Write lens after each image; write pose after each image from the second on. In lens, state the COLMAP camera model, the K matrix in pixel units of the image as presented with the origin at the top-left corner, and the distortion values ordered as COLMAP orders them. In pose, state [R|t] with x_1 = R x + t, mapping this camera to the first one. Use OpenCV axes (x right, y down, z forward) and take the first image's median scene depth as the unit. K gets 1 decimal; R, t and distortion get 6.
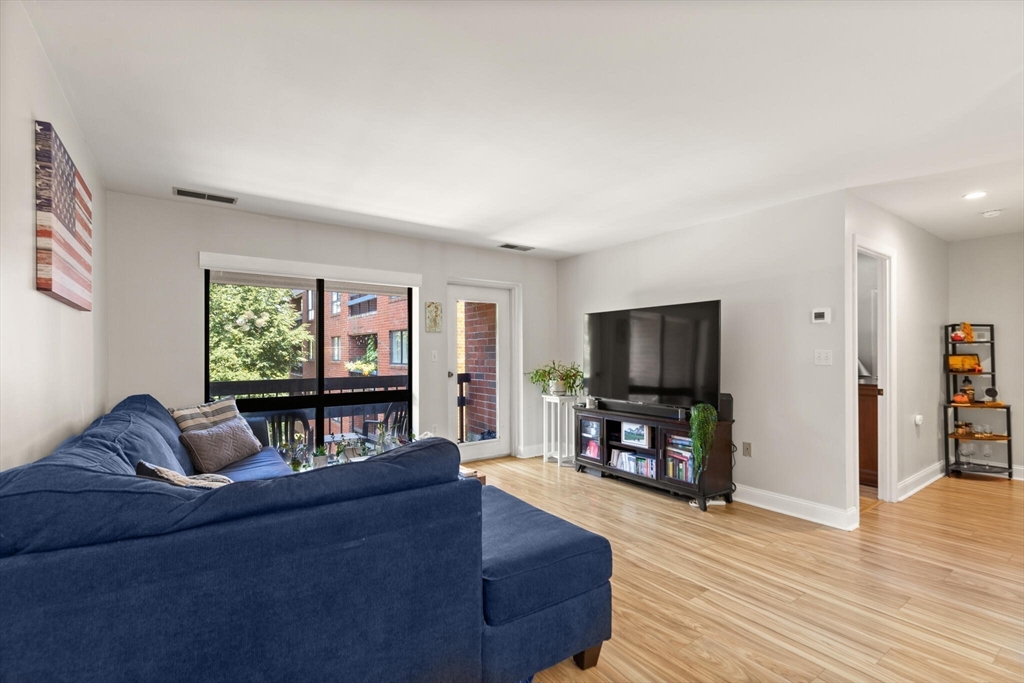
lens RADIAL K [[463.5, 0, 519.7], [0, 463.5, 351.4], [0, 0, 1]] dist [0.015123, -0.000224]
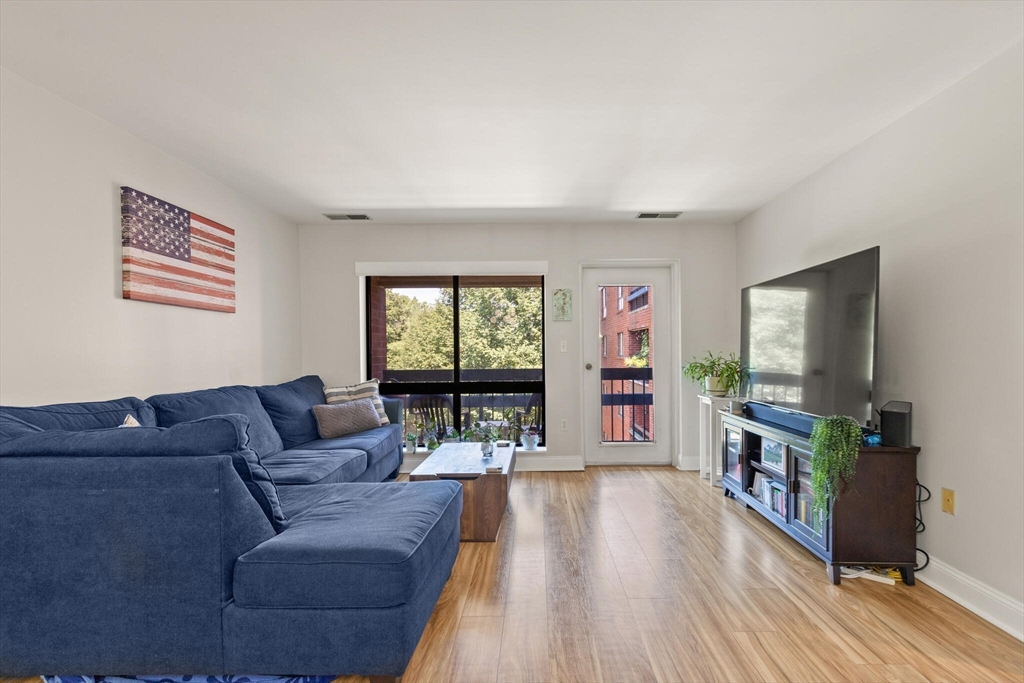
lens RADIAL K [[484.0, 0, 533.5], [0, 484.0, 355.0], [0, 0, 1]] dist [0.010496, -0.000241]
pose [[0.811960, 0.000731, -0.583712, 0.237928], [0.007724, 0.999898, 0.011997, 0.010658], [0.583661, -0.014250, 0.811872, 0.120195]]
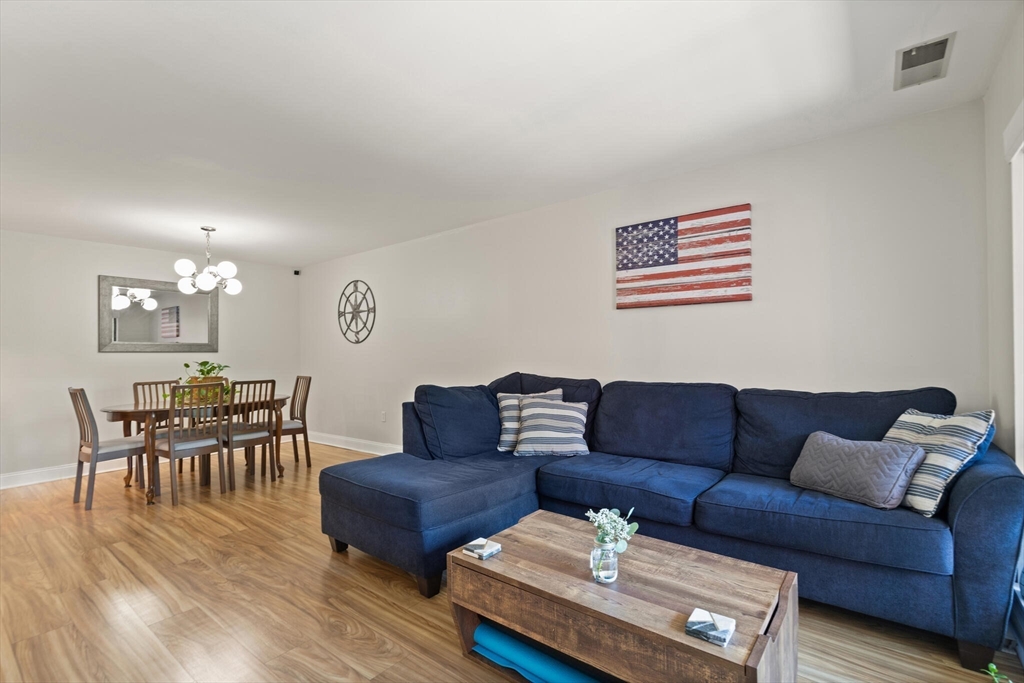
lens RADIAL K [[484.0, 0, 533.5], [0, 484.0, 355.0], [0, 0, 1]] dist [0.010496, -0.000241]
pose [[-0.960714, 0.011594, -0.277297, -0.011505], [0.010754, 0.999932, 0.004548, 0.015220], [0.277331, 0.001387, -0.960774, 0.730270]]
